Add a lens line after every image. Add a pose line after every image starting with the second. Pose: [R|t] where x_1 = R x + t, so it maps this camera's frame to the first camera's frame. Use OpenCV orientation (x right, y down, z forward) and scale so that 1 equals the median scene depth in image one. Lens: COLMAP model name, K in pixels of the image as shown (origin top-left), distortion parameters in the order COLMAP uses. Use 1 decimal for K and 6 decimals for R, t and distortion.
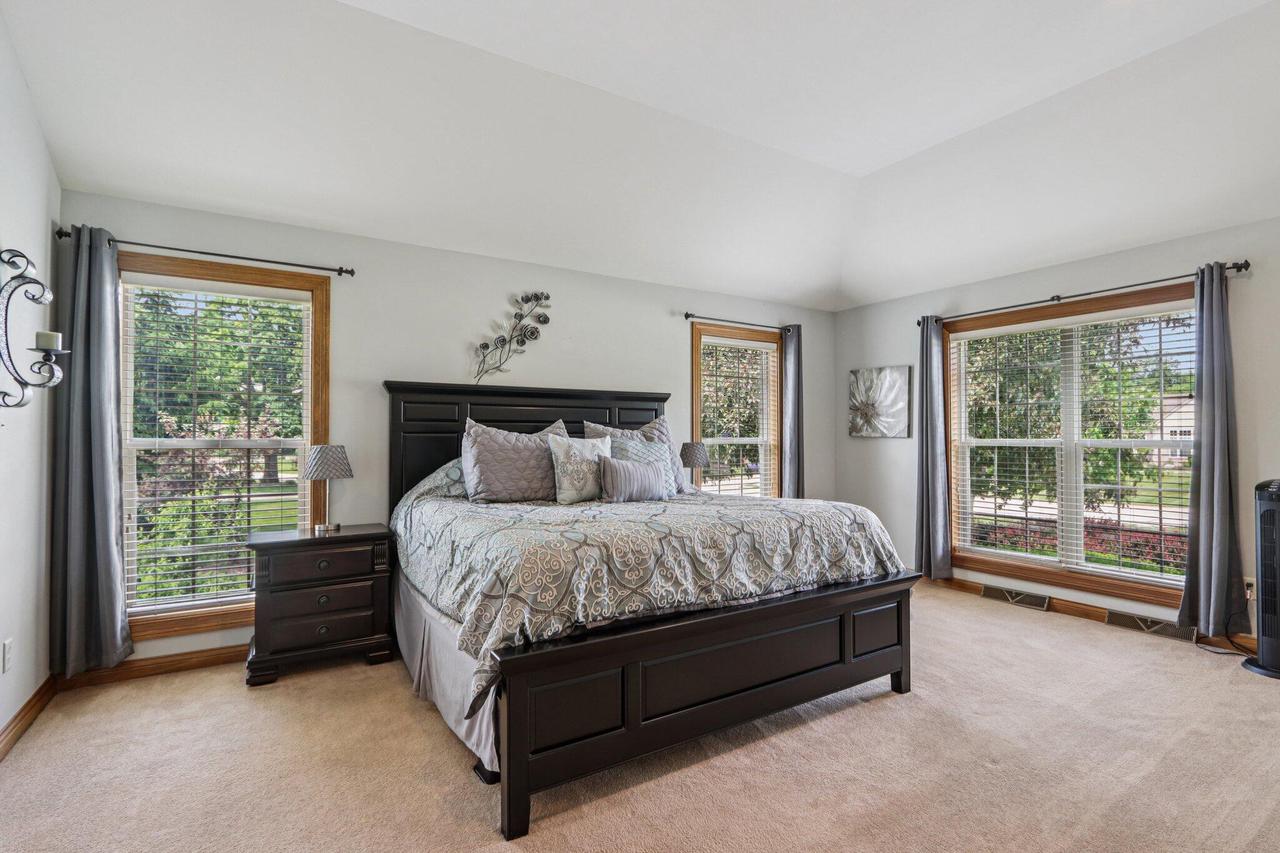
lens RADIAL K [[603.7, 0, 638.5], [0, 603.7, 423.0], [0, 0, 1]] dist [-0.020604, 0.005336]
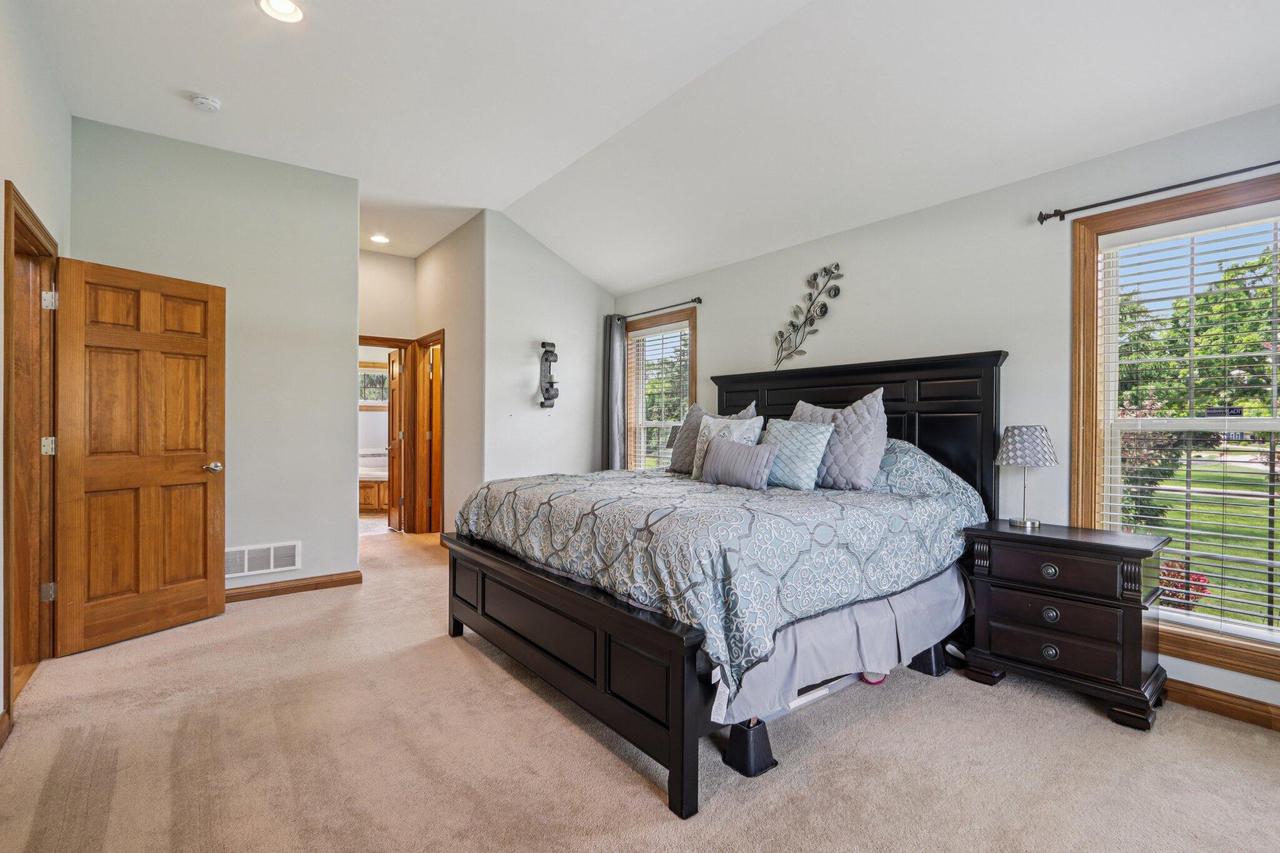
lens RADIAL K [[603.7, 0, 635.4], [0, 603.7, 428.5], [0, 0, 1]] dist [-0.020604, 0.005336]
pose [[0.083863, 0.004169, -0.996469, 0.786264], [0.014202, 0.999885, 0.005378, 0.028071], [0.996376, -0.014603, 0.083795, 0.668329]]
